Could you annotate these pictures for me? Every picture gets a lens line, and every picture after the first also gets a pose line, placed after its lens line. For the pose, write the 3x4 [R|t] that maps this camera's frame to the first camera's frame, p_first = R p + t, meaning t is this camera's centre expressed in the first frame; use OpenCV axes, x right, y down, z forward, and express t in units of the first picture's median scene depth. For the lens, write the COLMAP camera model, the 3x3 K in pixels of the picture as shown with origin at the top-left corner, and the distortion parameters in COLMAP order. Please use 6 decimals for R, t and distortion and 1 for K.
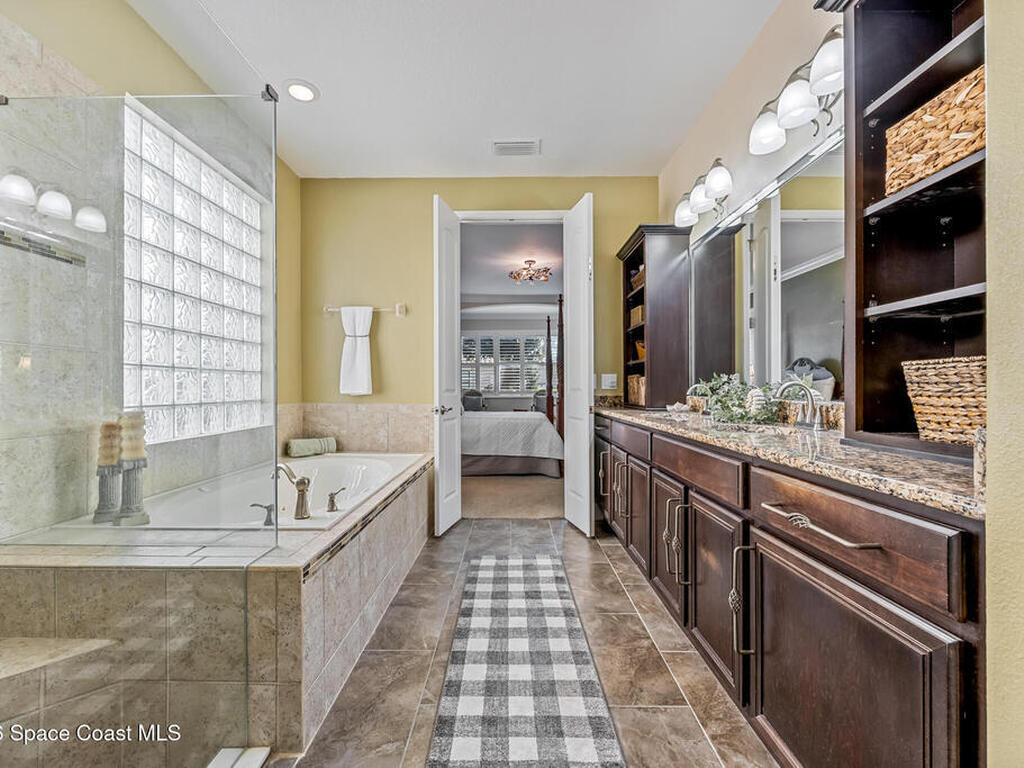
lens RADIAL K [[440.4, 0, 509.0], [0, 440.4, 387.1], [0, 0, 1]] dist [-0.004732, 0.000985]
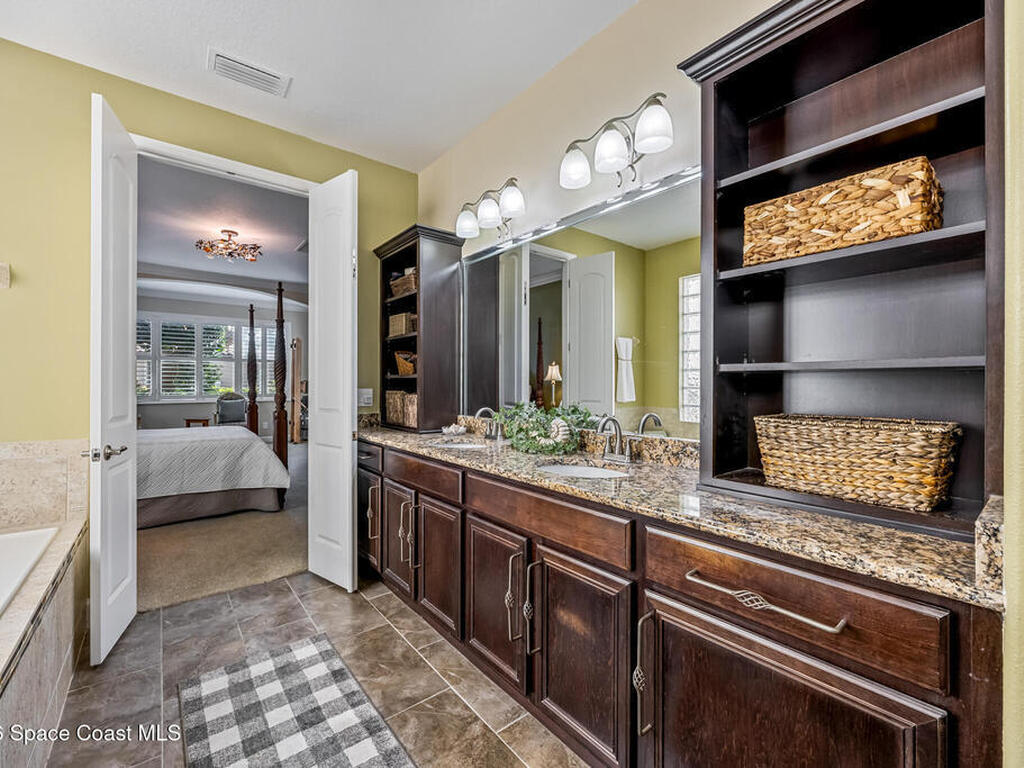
lens RADIAL K [[440.4, 0, 513.4], [0, 440.4, 382.7], [0, 0, 1]] dist [-0.004732, 0.000985]
pose [[0.773999, 0.007026, 0.633148, -0.114082], [-0.007556, 0.999970, -0.001859, -0.053004], [-0.633142, -0.003345, 0.774028, 0.199384]]
